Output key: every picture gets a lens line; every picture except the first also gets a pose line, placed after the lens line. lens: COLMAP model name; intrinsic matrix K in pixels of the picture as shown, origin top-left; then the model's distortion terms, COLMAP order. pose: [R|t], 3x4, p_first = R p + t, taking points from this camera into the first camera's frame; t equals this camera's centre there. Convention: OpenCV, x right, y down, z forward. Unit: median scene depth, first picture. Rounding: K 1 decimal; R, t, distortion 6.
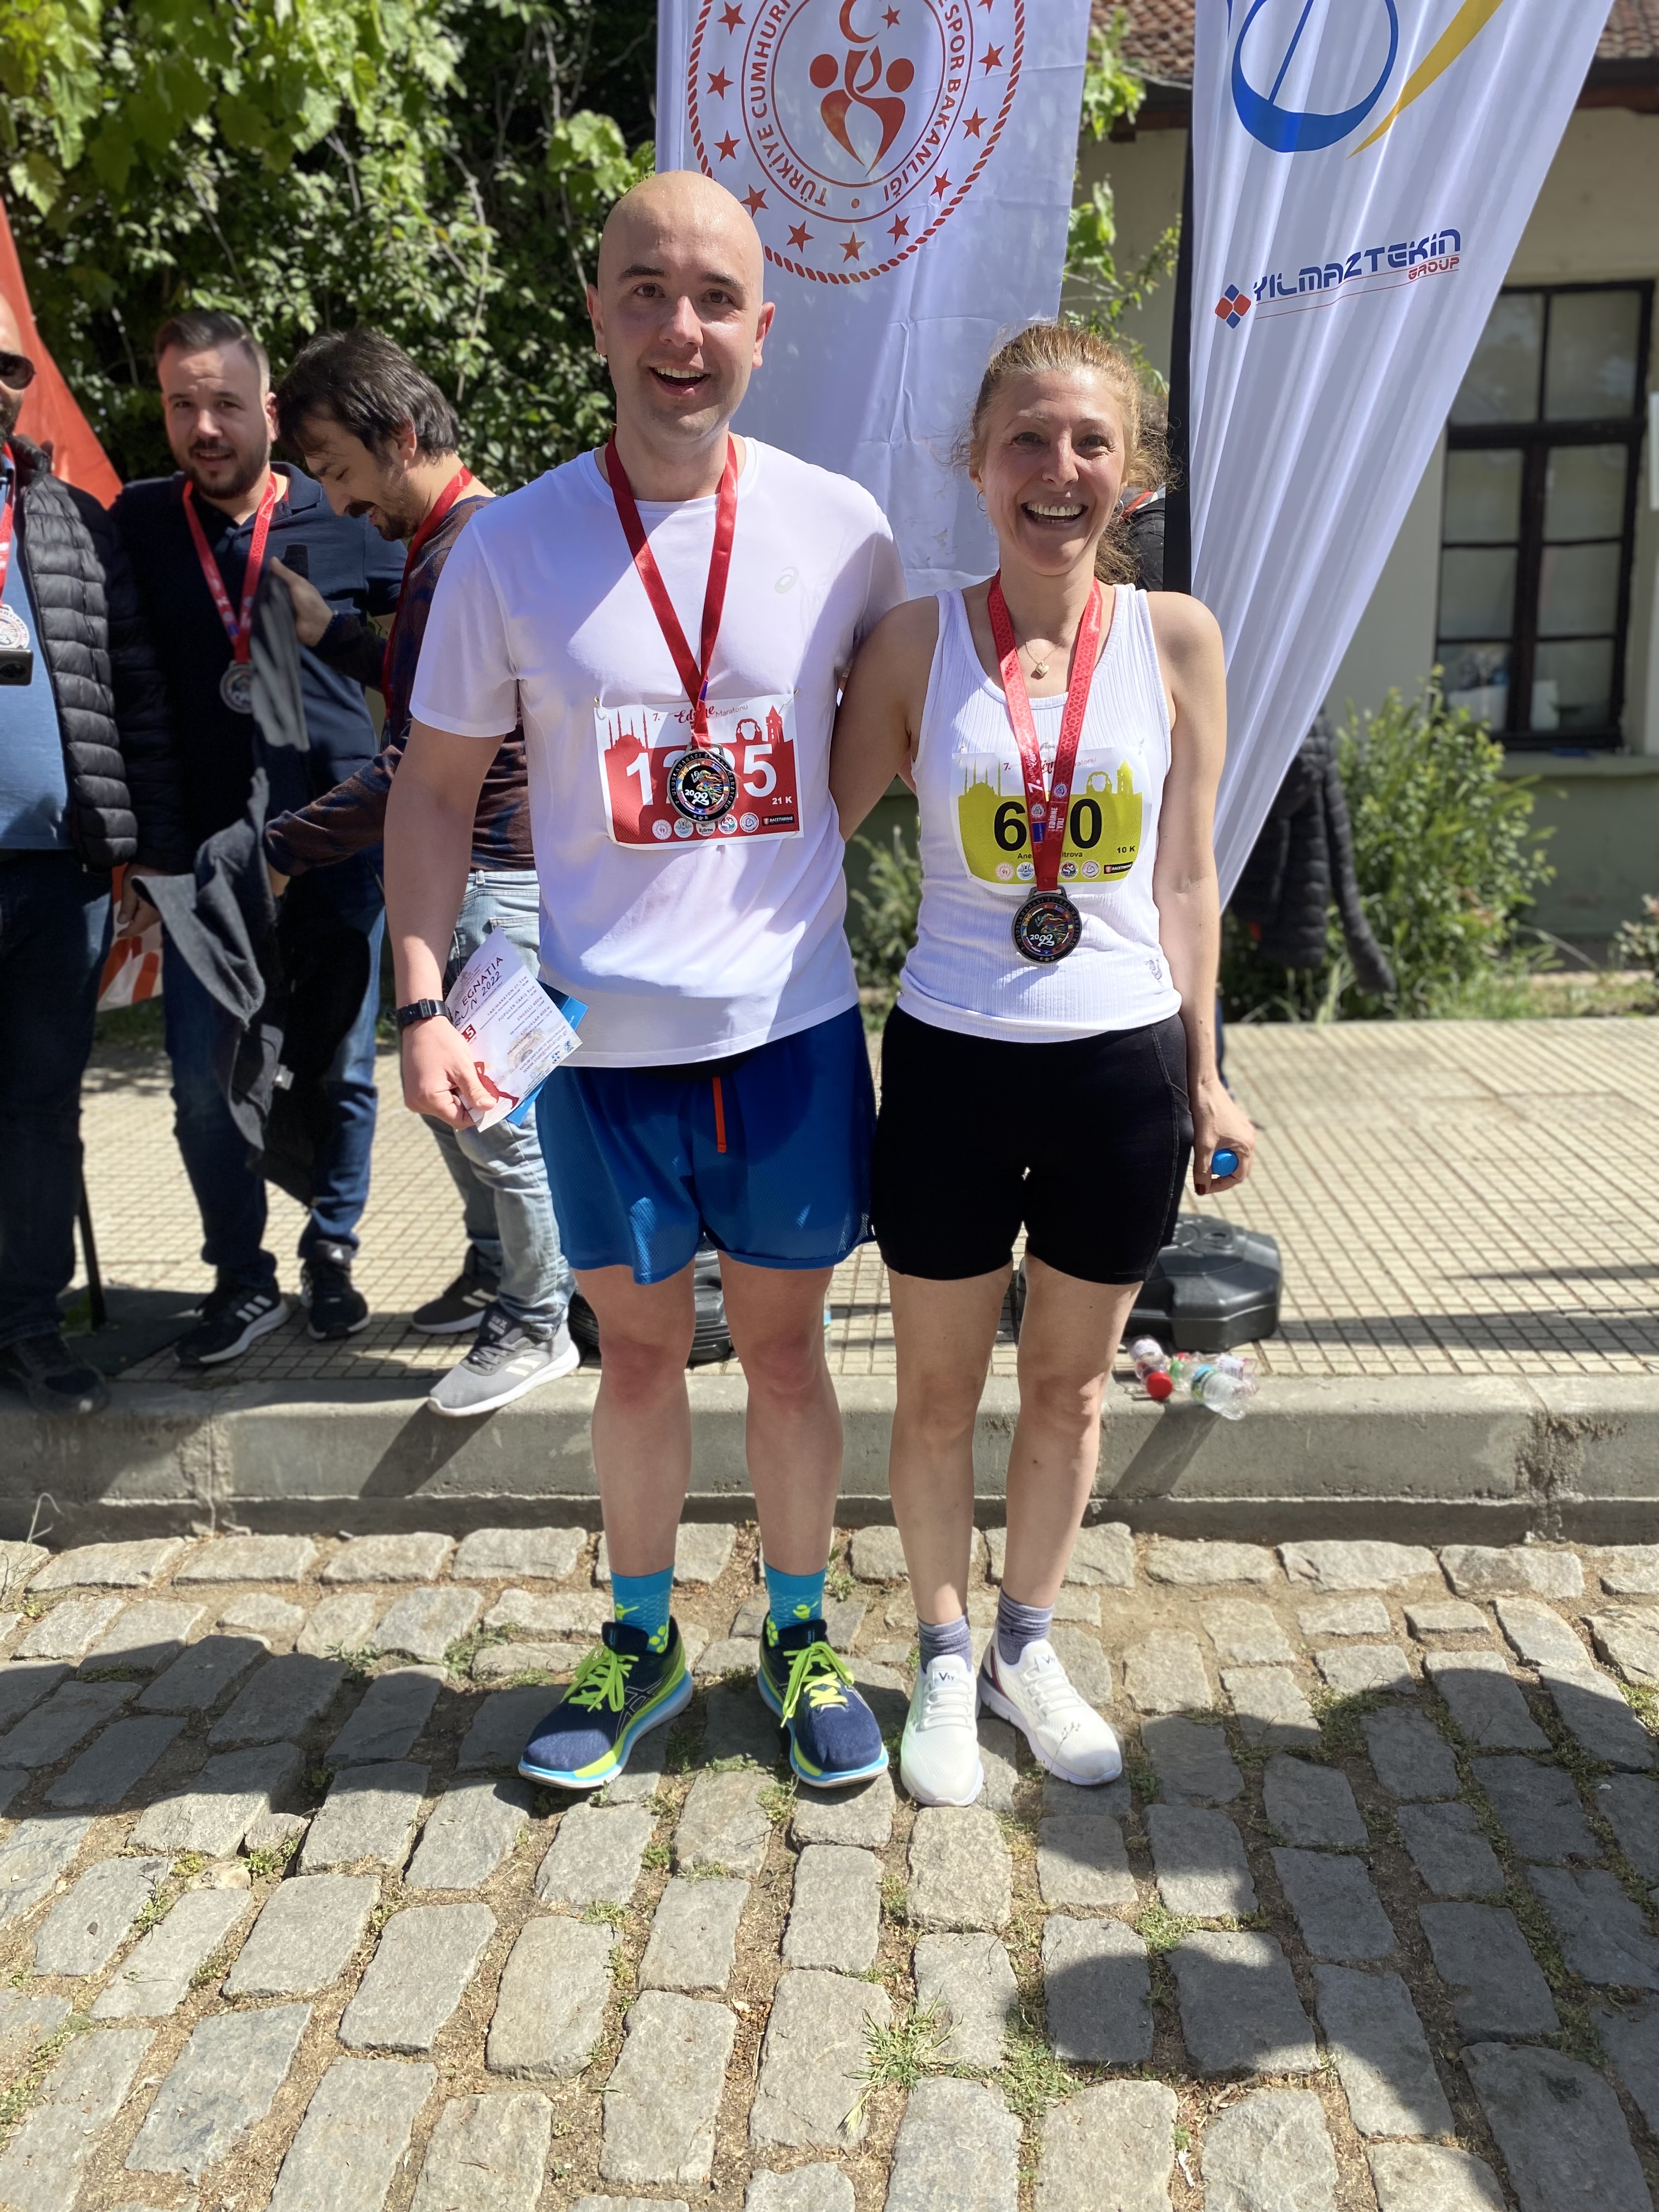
lens RADIAL K [[1679.3, 0, 814.3], [0, 1679.3, 1097.5], [0, 0, 1]] dist [0.024022, -0.017038]
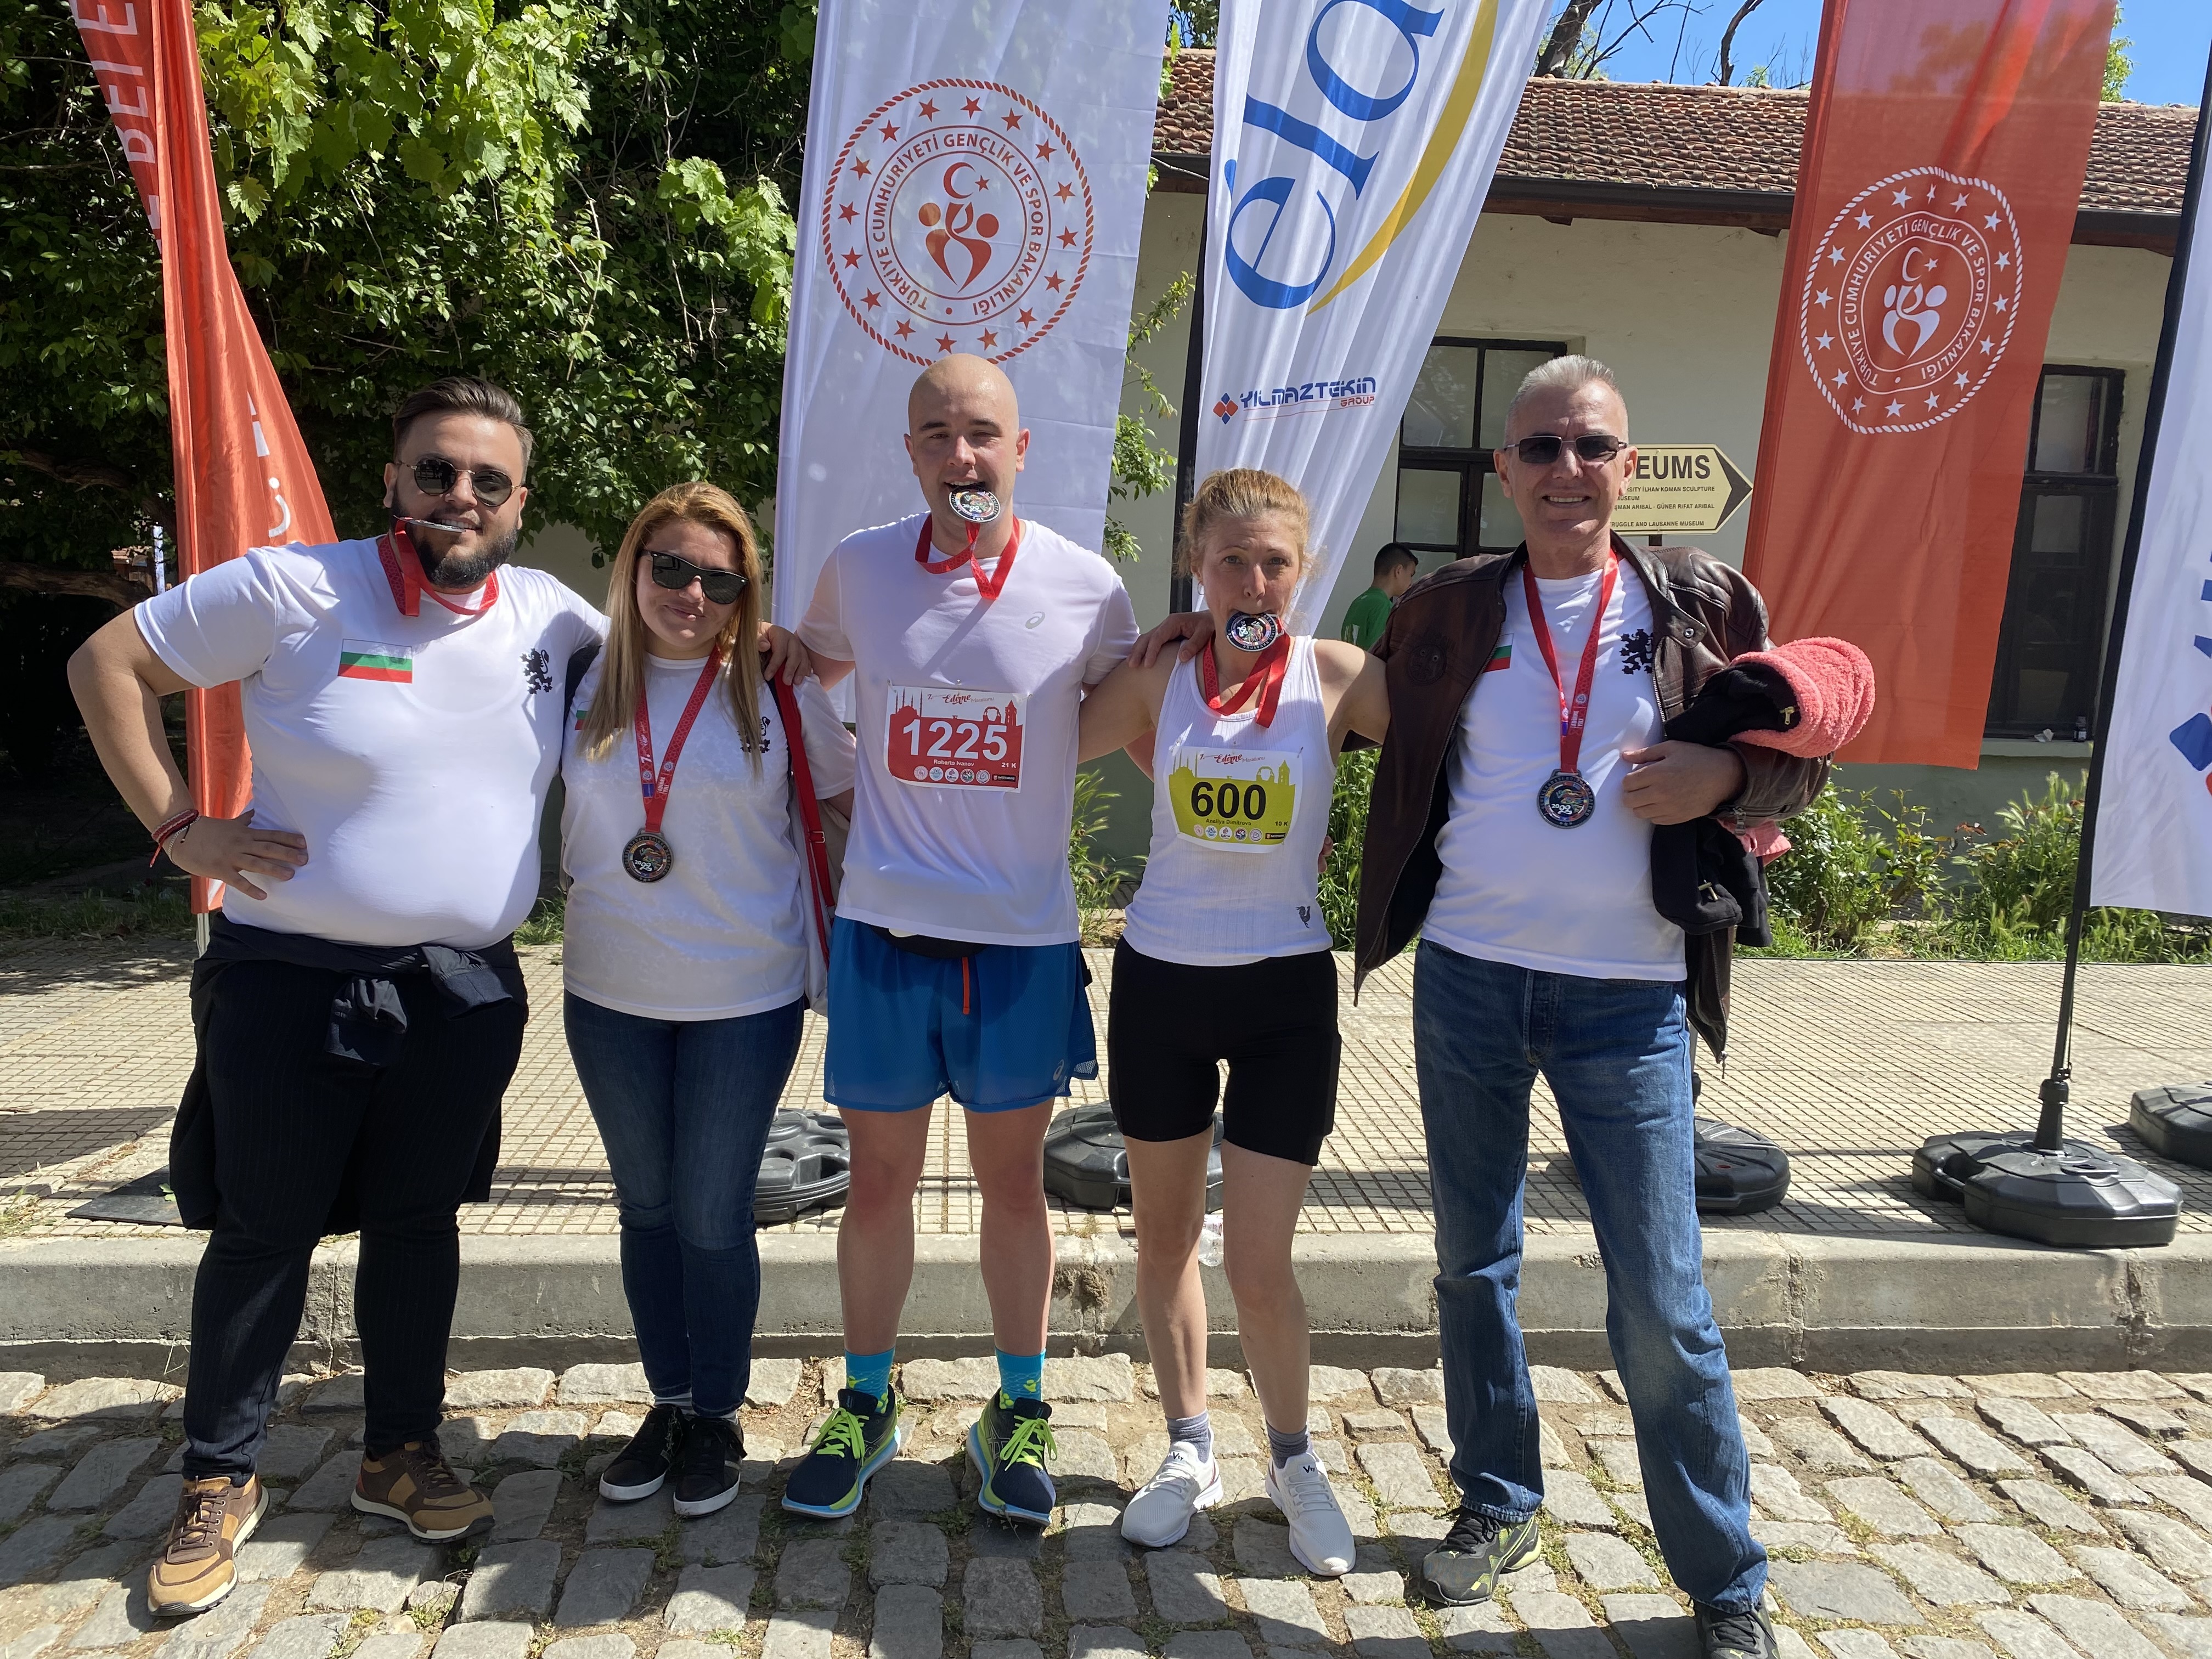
lens RADIAL K [[1679.3, 0, 1108.3], [0, 1679.3, 826.9], [0, 0, 1]] dist [0.024022, -0.017038]
pose [[0.983106, 0.044793, 0.177471, -0.058620], [-0.024405, 0.993014, -0.115444, 0.014111], [-0.181403, 0.109163, 0.977331, -0.220372]]
